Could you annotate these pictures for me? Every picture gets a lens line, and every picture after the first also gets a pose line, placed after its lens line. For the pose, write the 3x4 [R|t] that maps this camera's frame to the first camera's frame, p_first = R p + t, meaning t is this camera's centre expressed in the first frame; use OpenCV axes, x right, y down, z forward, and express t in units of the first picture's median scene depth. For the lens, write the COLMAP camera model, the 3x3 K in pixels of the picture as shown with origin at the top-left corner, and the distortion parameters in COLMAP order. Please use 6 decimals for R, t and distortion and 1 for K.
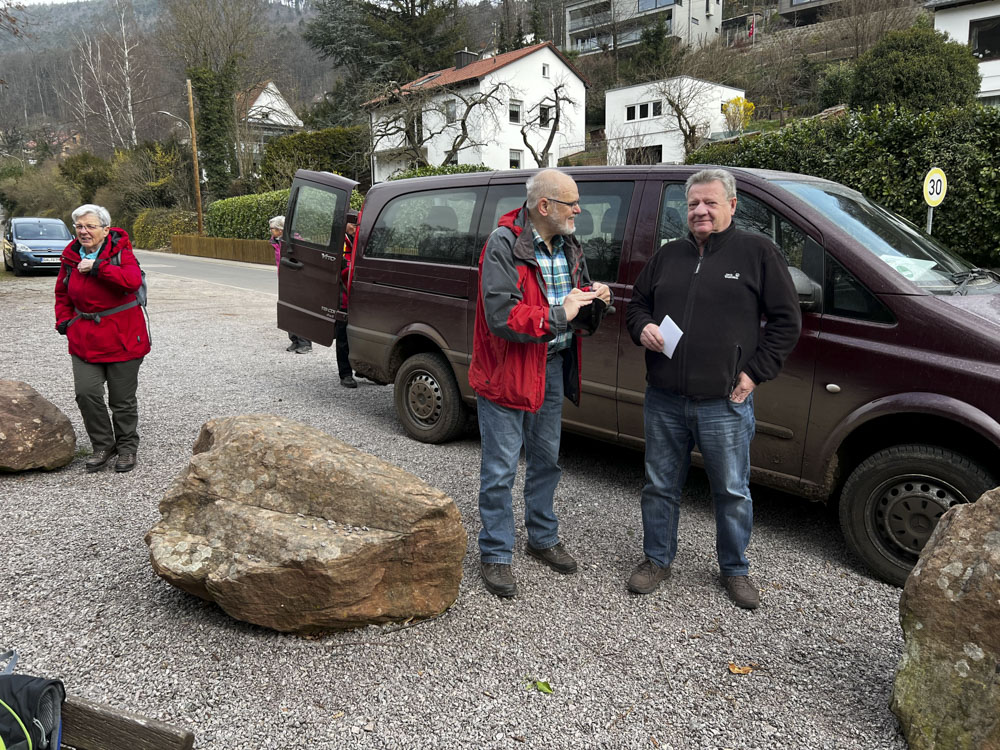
lens RADIAL K [[747.2, 0, 501.6], [0, 747.2, 370.3], [0, 0, 1]] dist [0.051108, -0.051218]
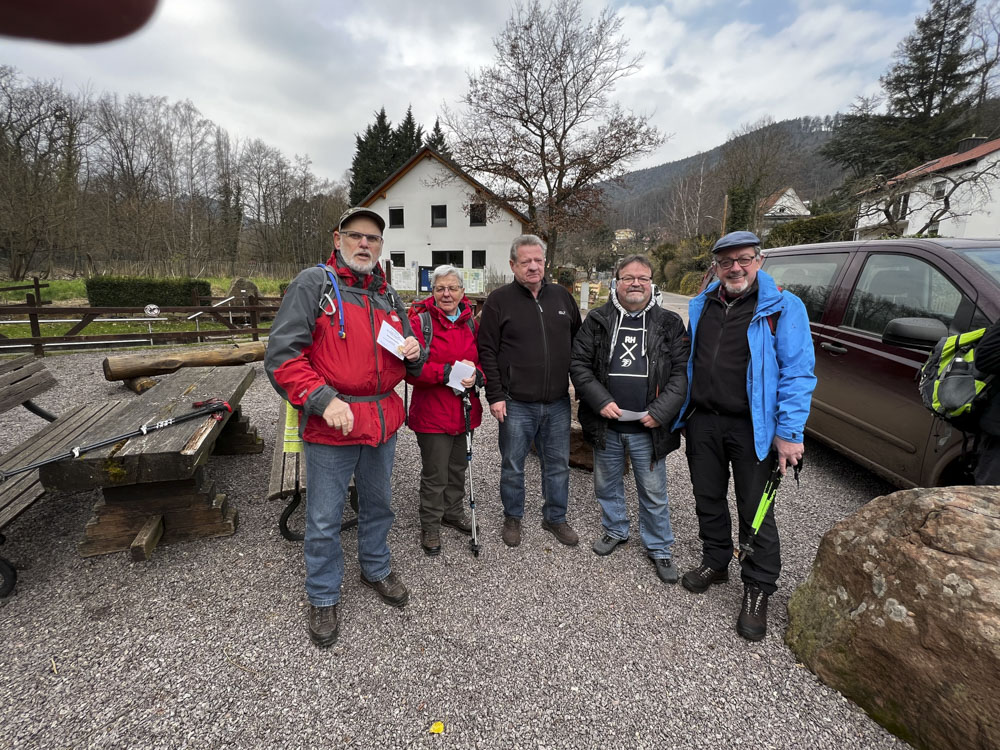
lens RADIAL K [[436.1, 0, 501.3], [0, 436.1, 373.7], [0, 0, 1]] dist [0.002678, -0.000734]
pose [[0.655479, 0.161723, -0.737695, 0.060910], [-0.148449, 0.985337, 0.084109, -0.000196], [0.740480, 0.054378, 0.669875, -0.002436]]
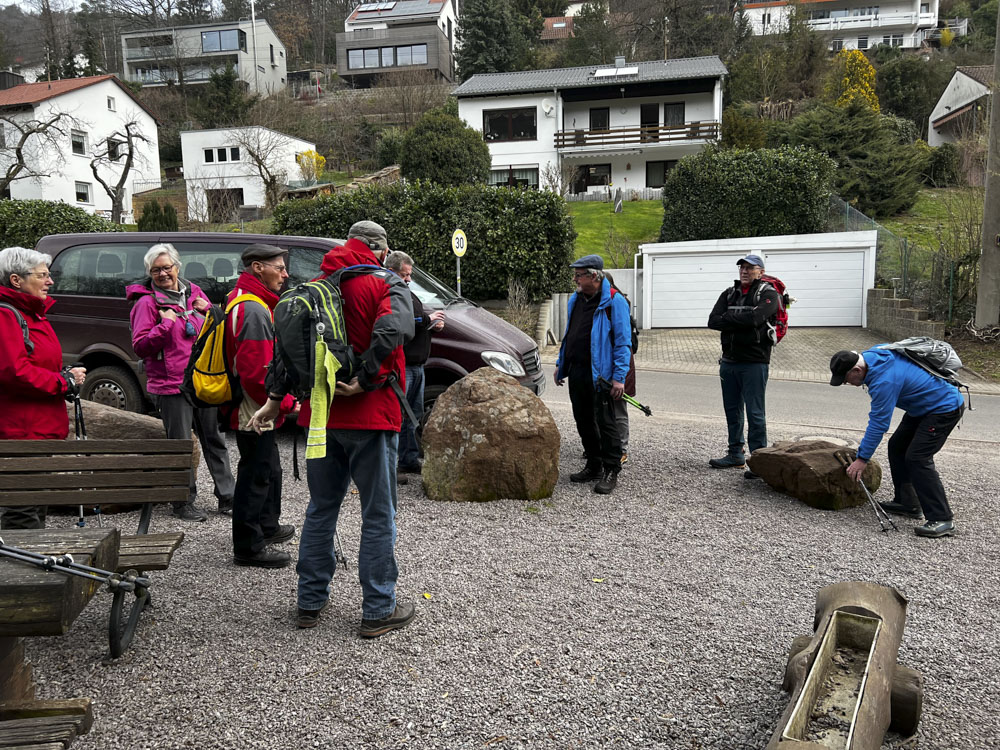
lens RADIAL K [[753.9, 0, 487.6], [0, 753.9, 368.0], [0, 0, 1]] dist [0.046666, -0.062057]
pose [[0.867786, -0.057939, 0.493548, -0.037128], [0.083694, 0.996033, -0.030229, 0.015591], [-0.489839, 0.067539, 0.869193, -0.098320]]
